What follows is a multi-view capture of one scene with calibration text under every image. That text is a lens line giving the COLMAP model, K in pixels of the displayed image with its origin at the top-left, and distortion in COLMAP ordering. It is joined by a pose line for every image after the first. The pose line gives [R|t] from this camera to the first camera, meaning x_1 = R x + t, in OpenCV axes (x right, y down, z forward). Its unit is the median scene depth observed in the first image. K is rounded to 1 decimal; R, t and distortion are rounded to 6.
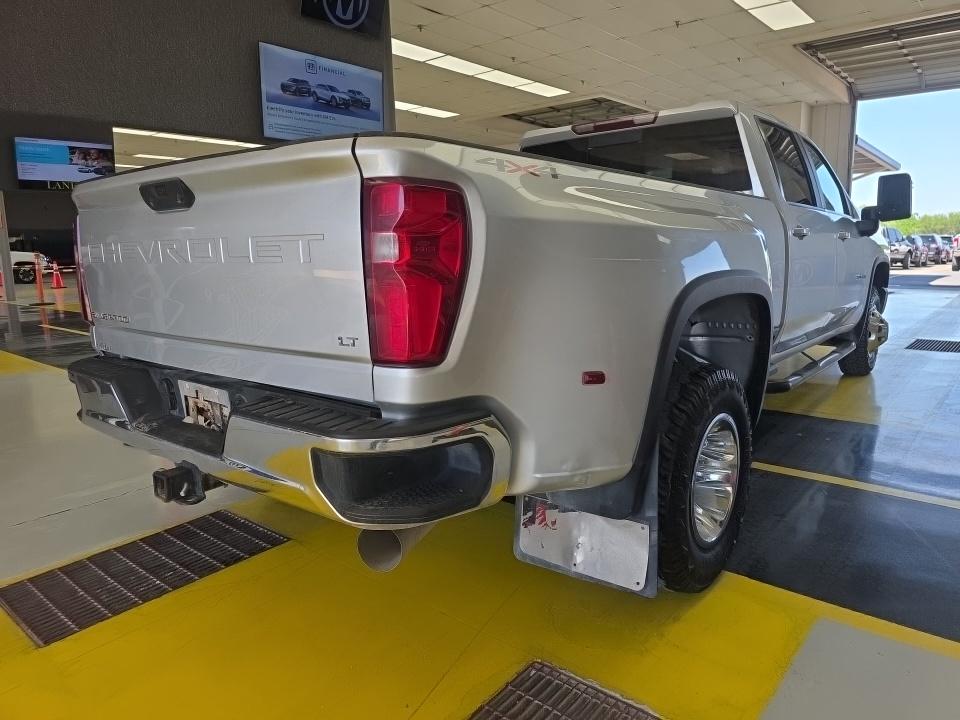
lens RADIAL K [[641.0, 0, 484.0], [0, 641.0, 355.7], [0, 0, 1]] dist [-0.001369, -0.002821]
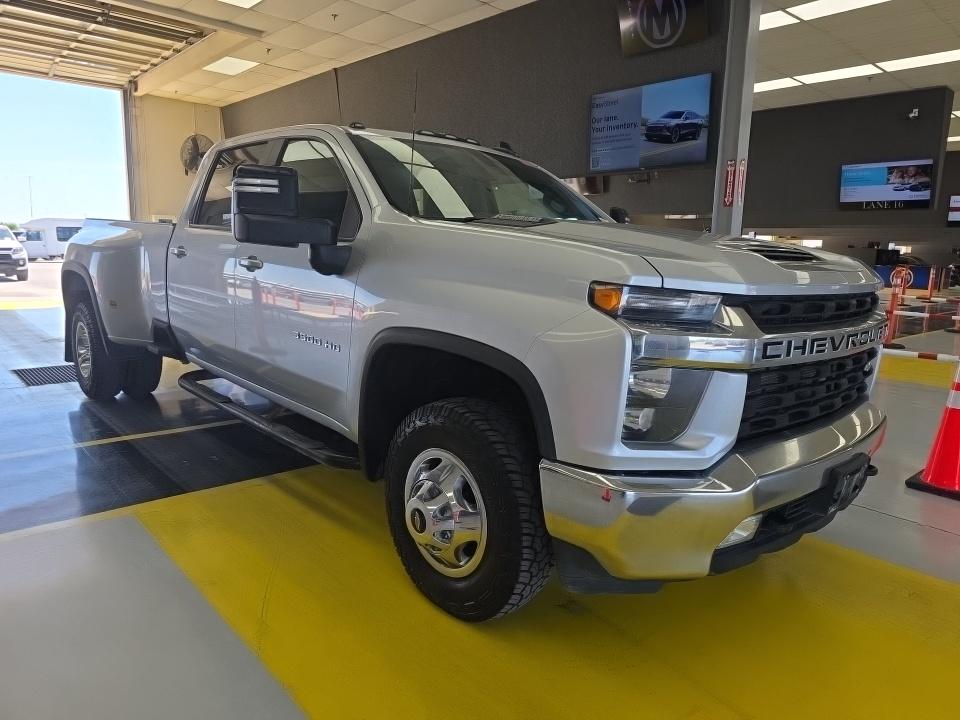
lens RADIAL K [[641.0, 0, 485.5], [0, 641.0, 354.4], [0, 0, 1]] dist [-0.001369, -0.002821]
pose [[-0.150239, 0.178755, -0.972355, 0.516675], [-0.205945, 0.956285, 0.207621, -0.118159], [0.966962, 0.231444, -0.106858, 0.553092]]
